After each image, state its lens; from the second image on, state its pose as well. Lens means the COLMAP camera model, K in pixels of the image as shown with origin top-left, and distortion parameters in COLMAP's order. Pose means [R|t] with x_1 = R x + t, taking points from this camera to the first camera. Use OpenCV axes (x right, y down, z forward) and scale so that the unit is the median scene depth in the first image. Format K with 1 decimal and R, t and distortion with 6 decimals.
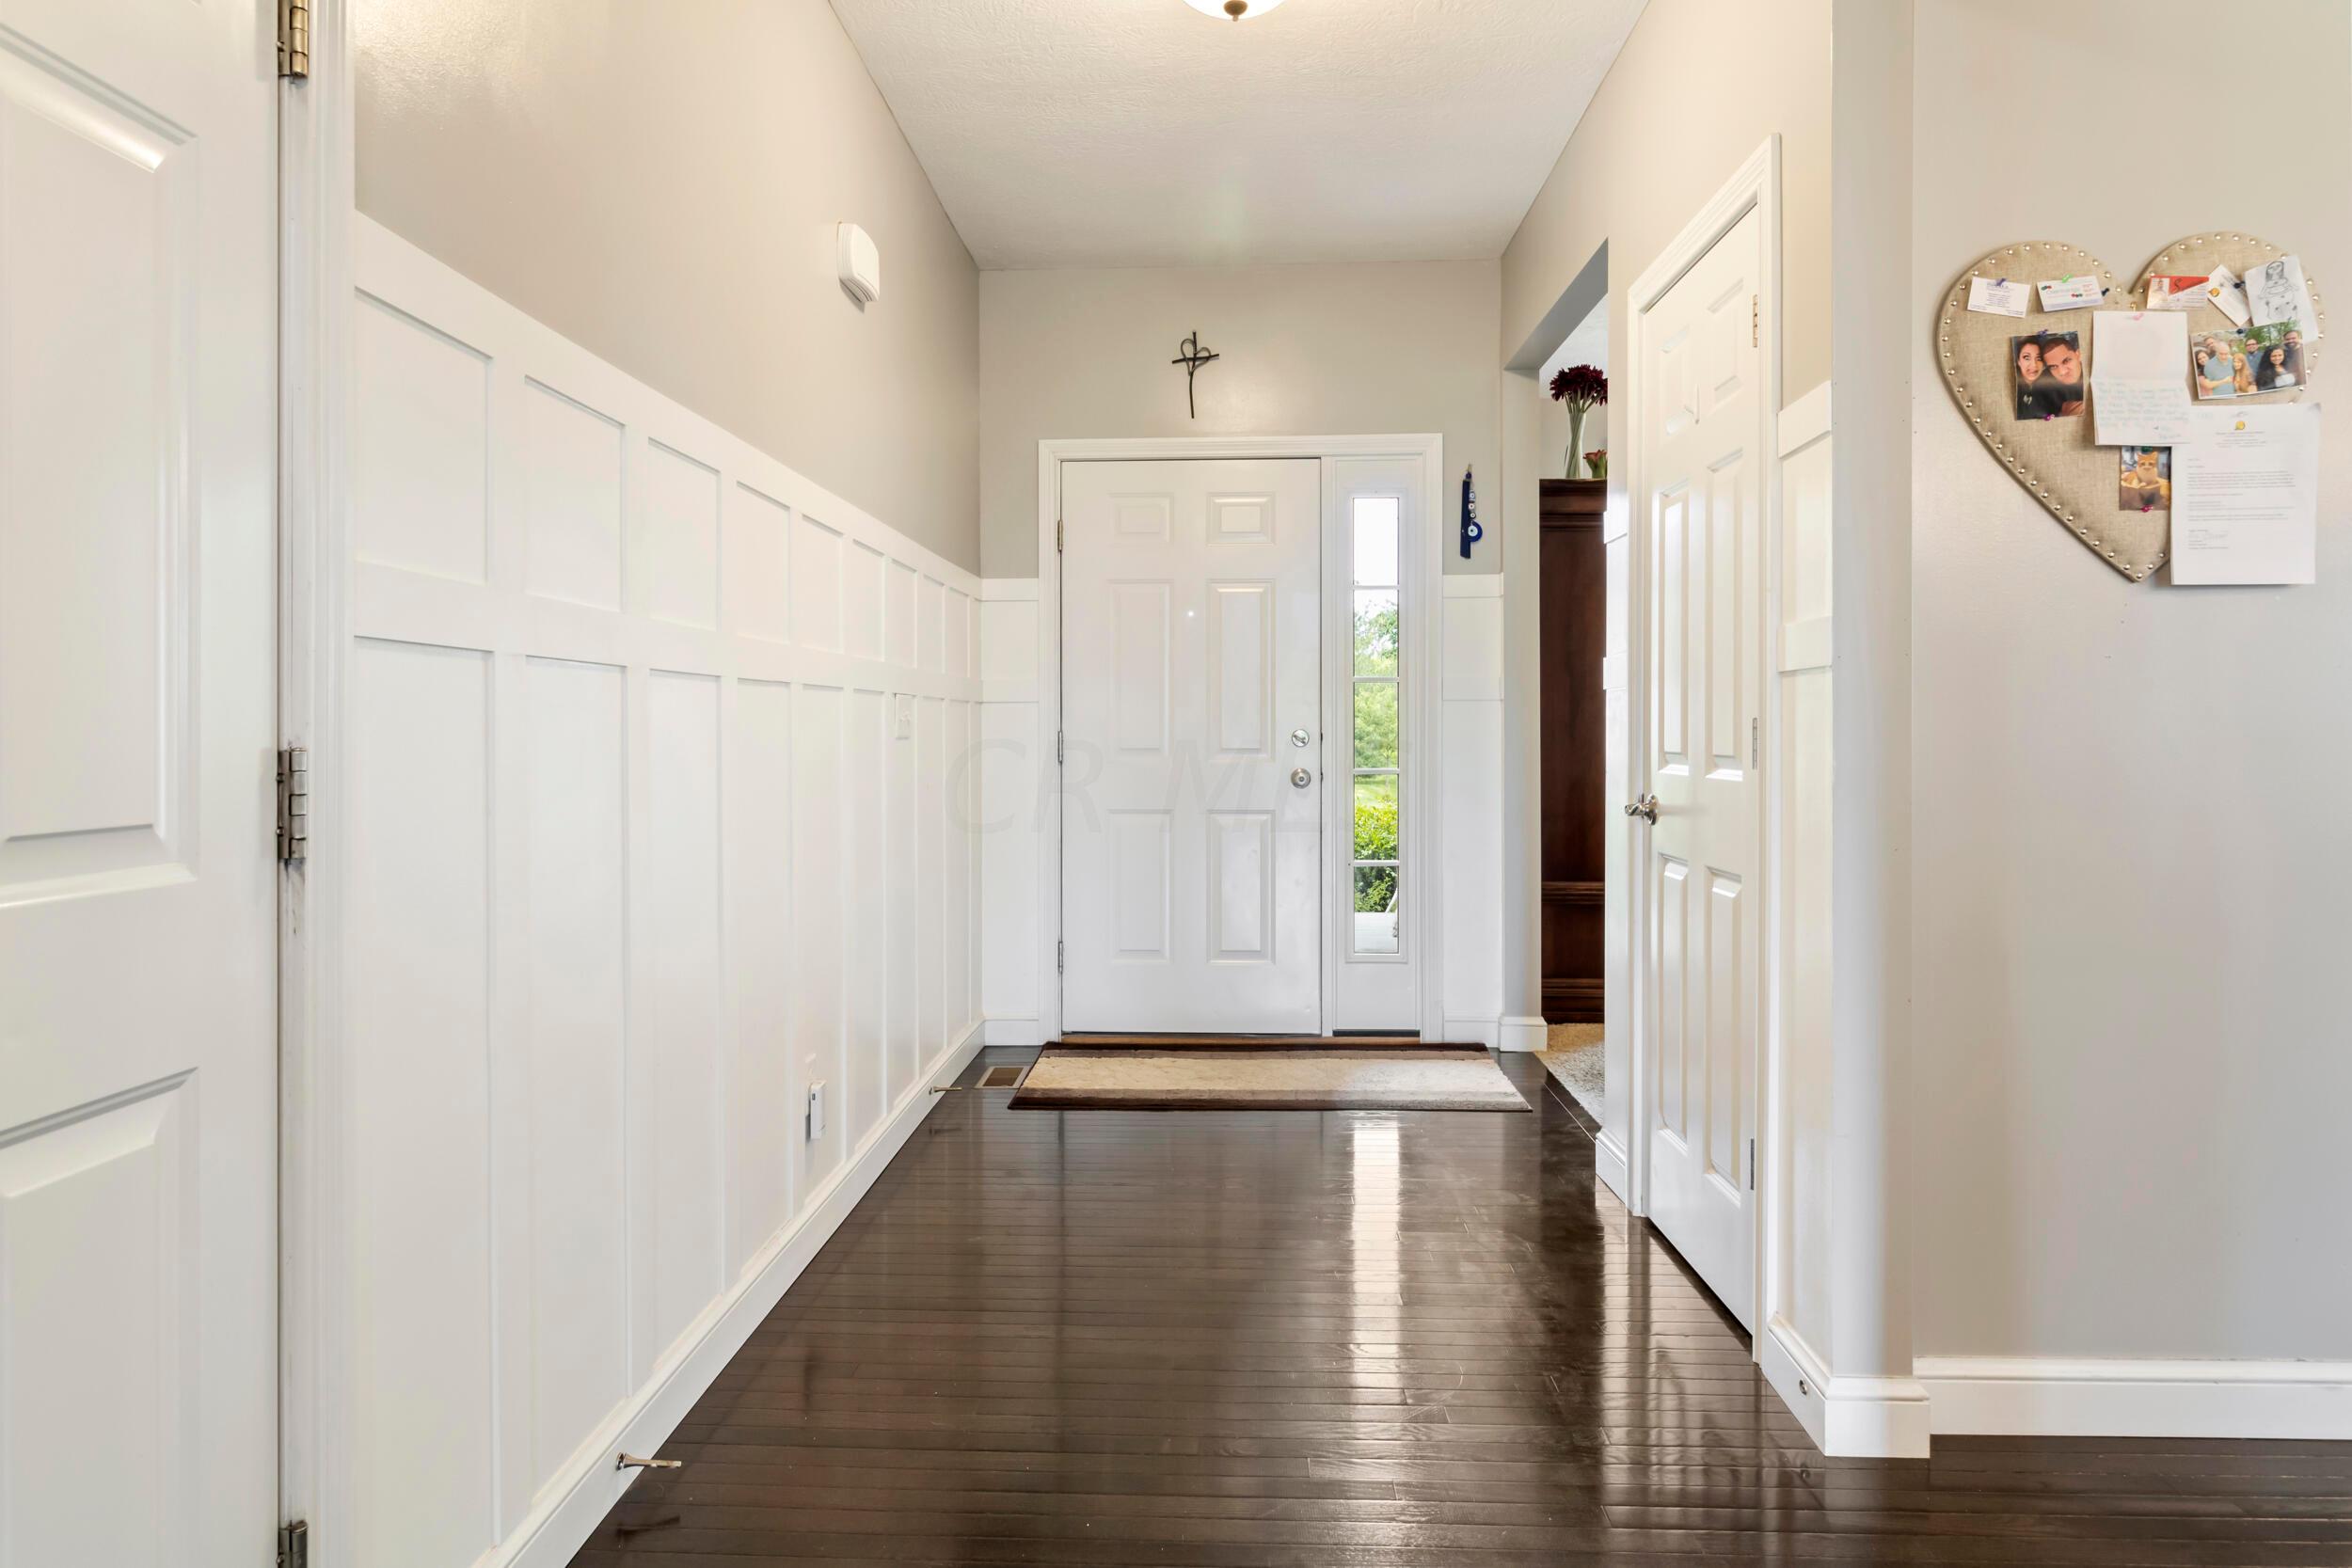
lens RADIAL K [[1406.0, 0, 1173.3], [0, 1406.0, 736.1], [0, 0, 1]] dist [-0.000584, -0.001912]
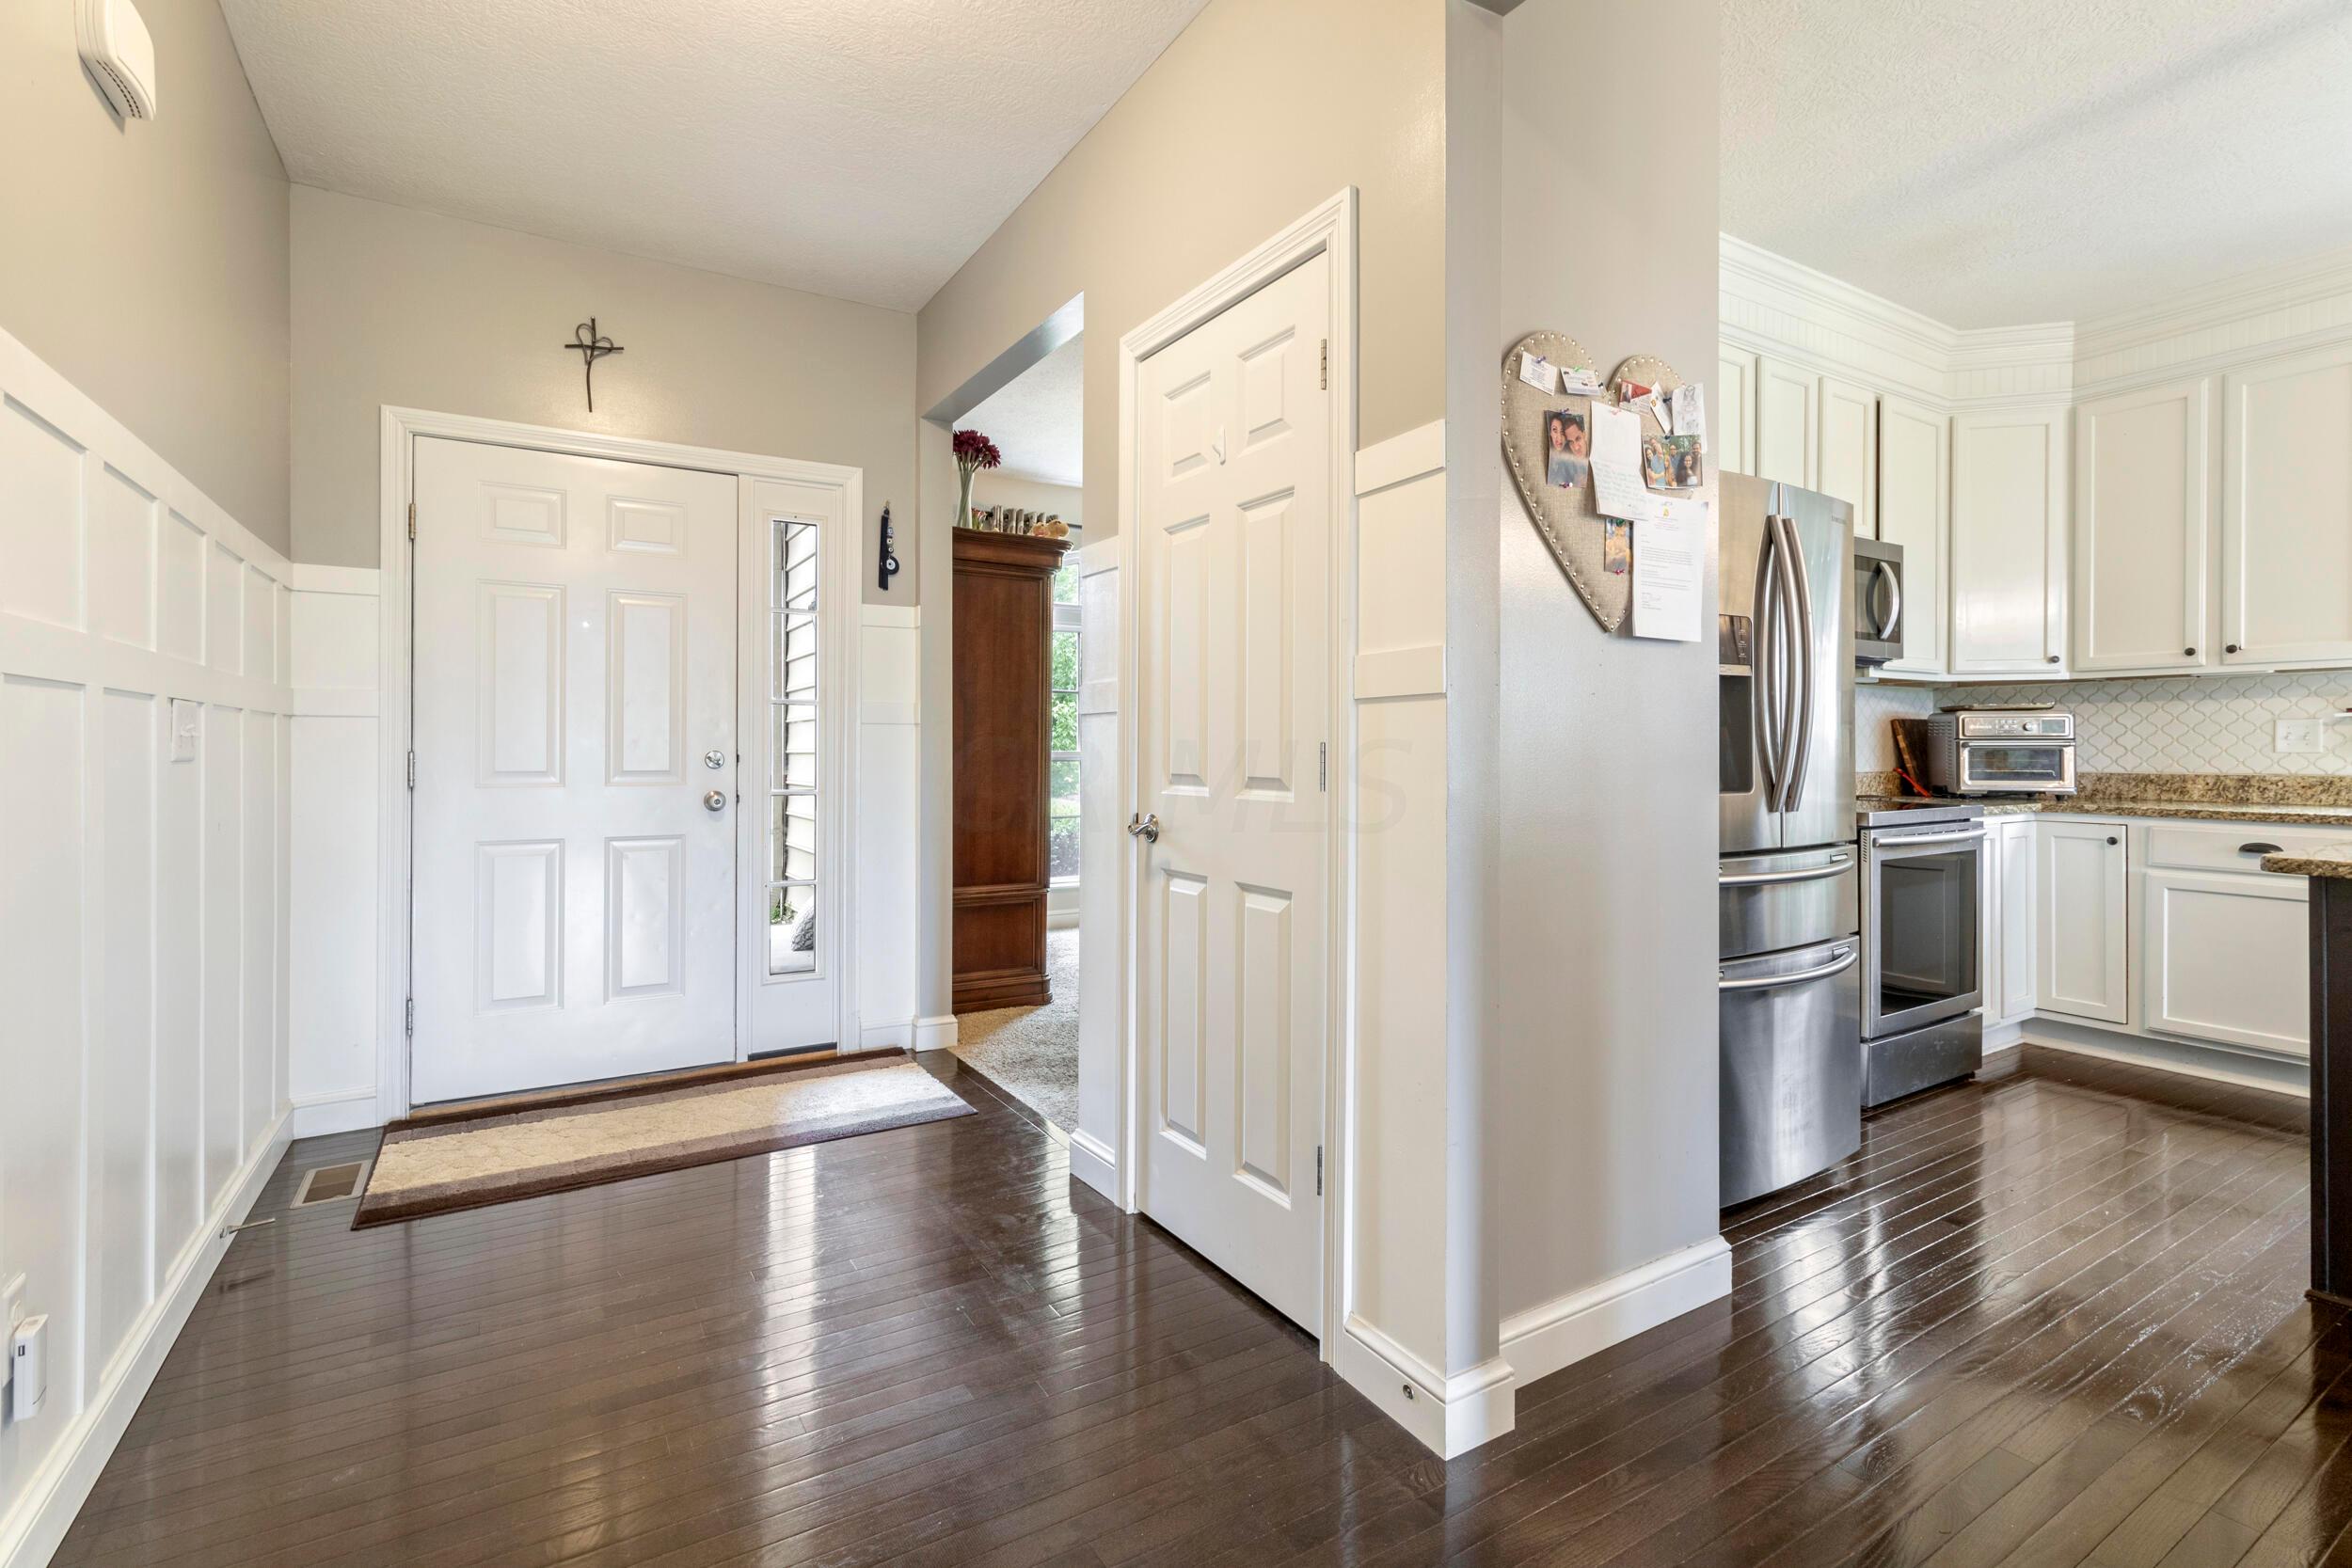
lens RADIAL K [[1089.3, 0, 1182.3], [0, 1089.3, 749.0], [0, 0, 1]] dist [0.006762, -0.000267]
pose [[0.829164, 0.004824, 0.558984, -0.074827], [-0.001228, 0.999976, -0.006809, -0.001368], [-0.559003, 0.004959, 0.829151, 0.227491]]
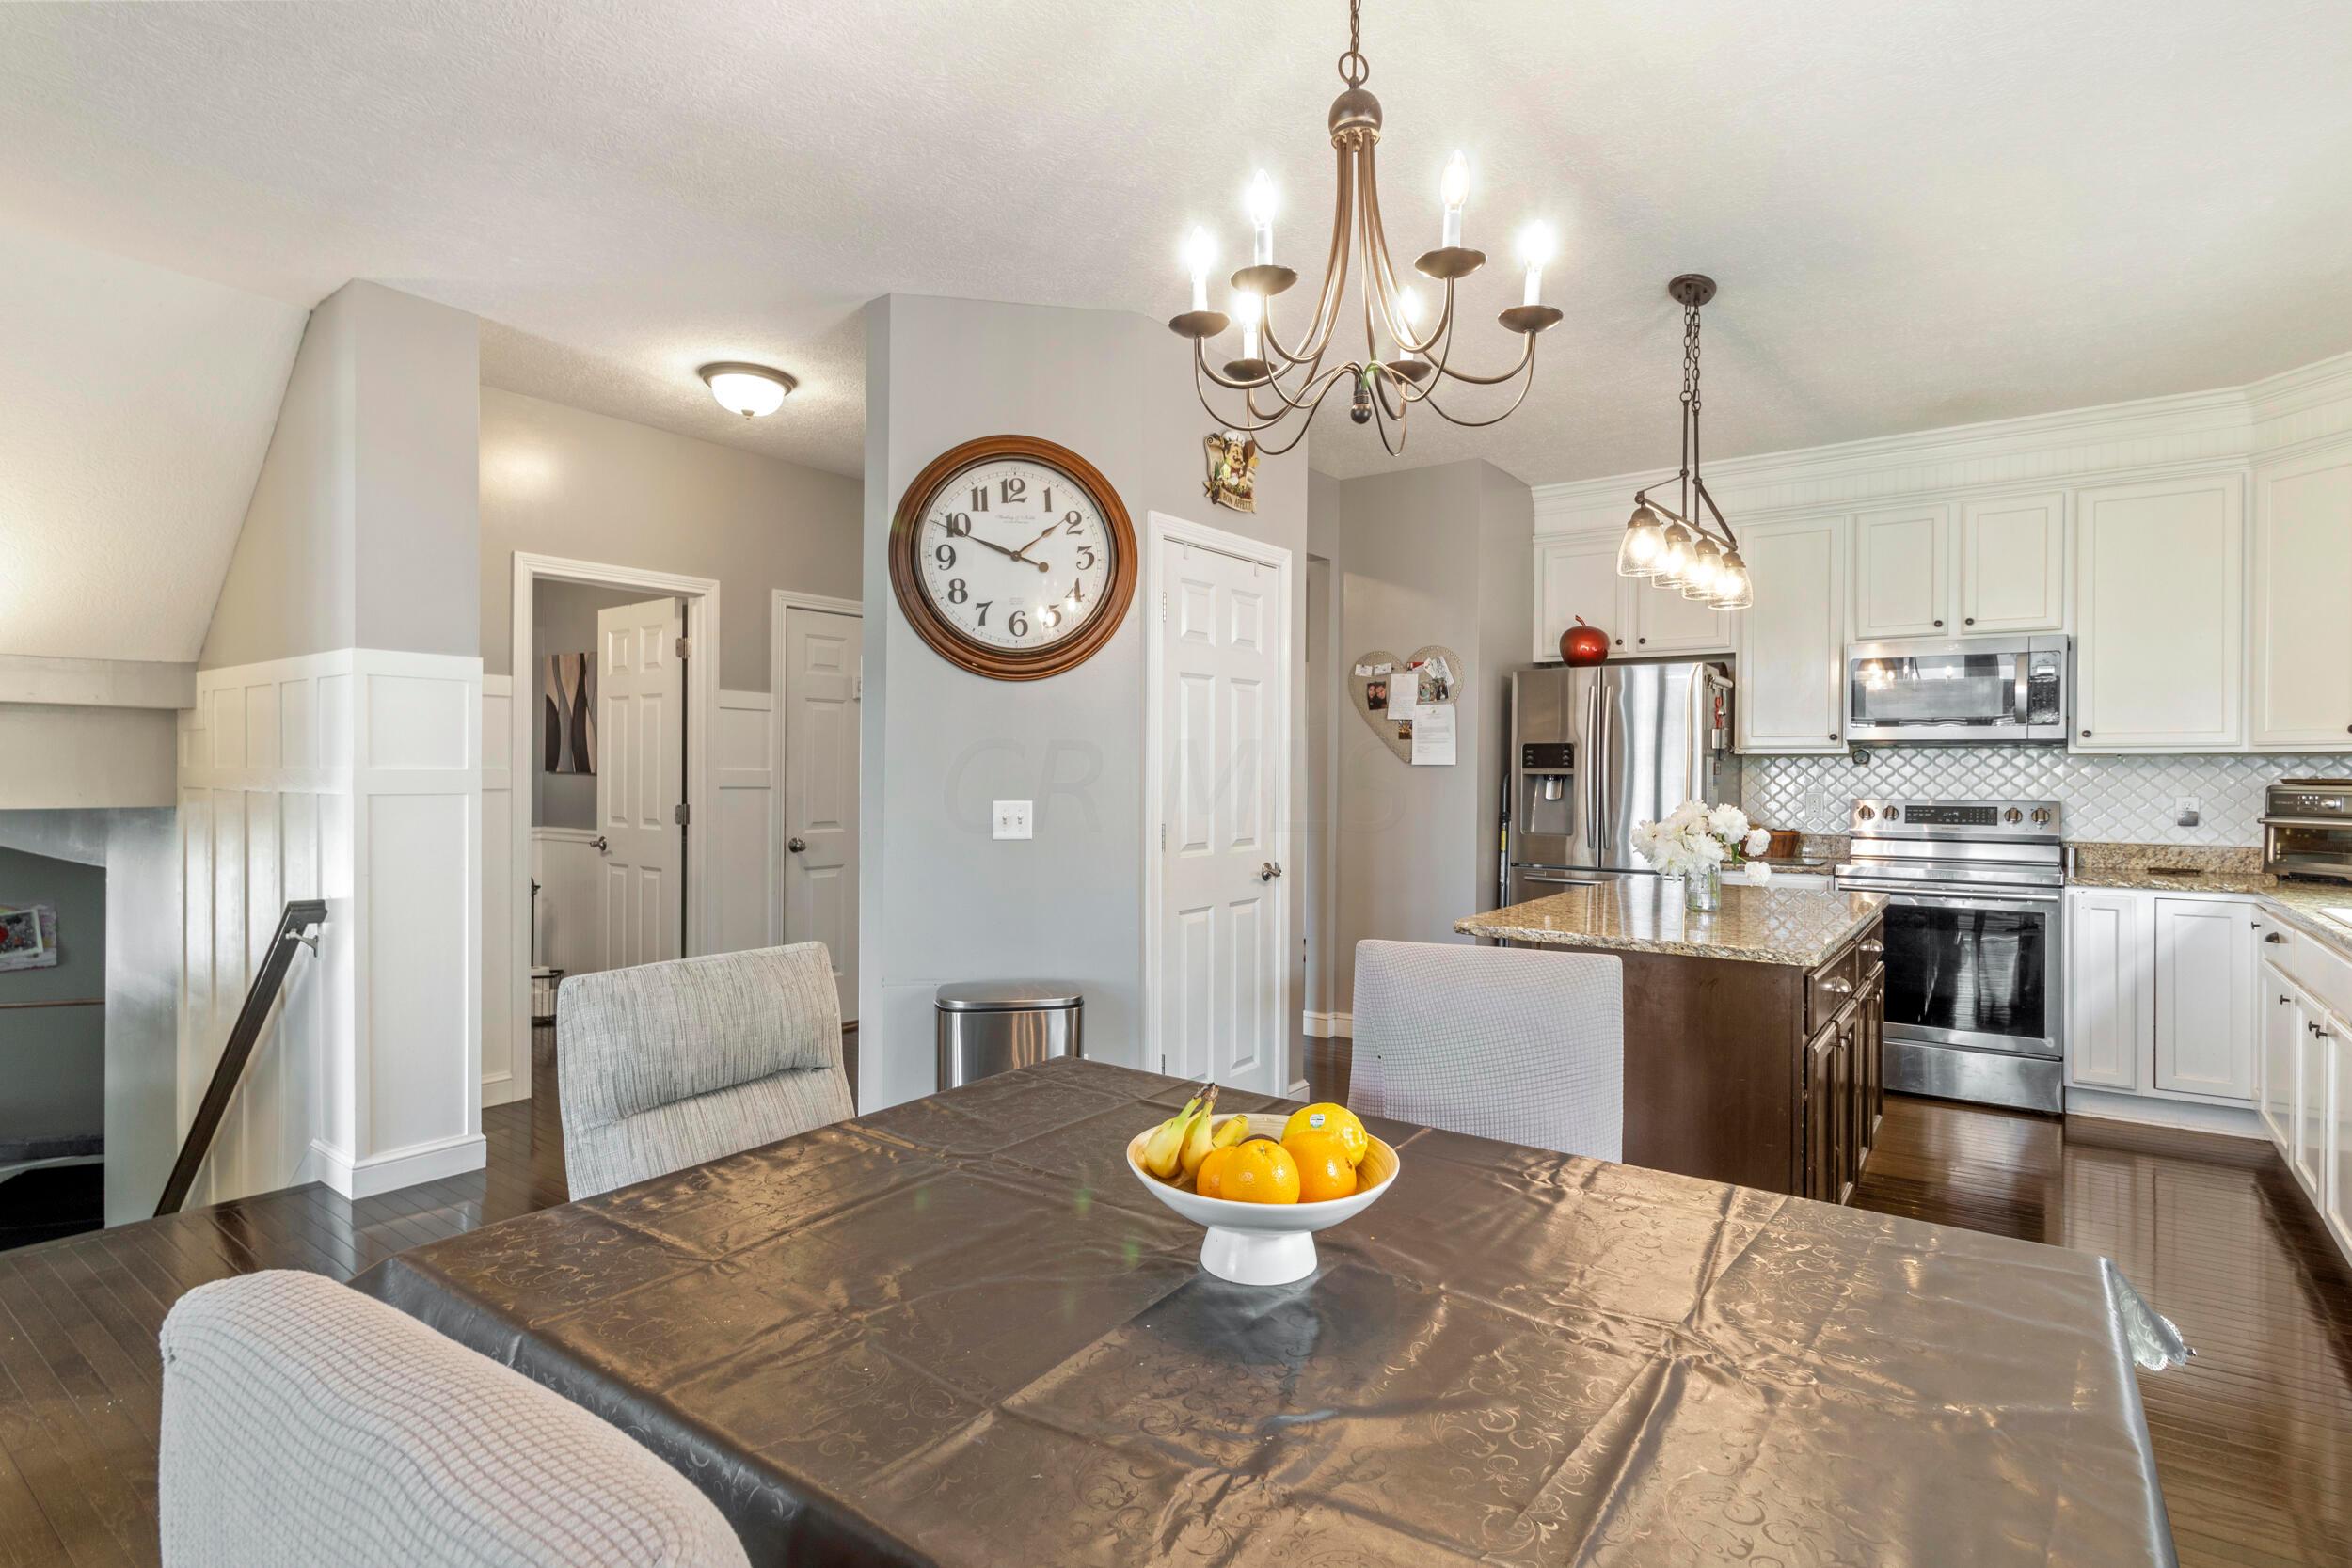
lens RADIAL K [[1160.5, 0, 1178.6], [0, 1160.5, 783.2], [0, 0, 1]] dist [0.001106, 0.000033]
pose [[0.829498, 0.014616, -0.558318, 0.884623], [-0.012480, 0.999893, 0.007634, -0.042186], [0.558370, 0.000635, 0.829592, -0.708880]]
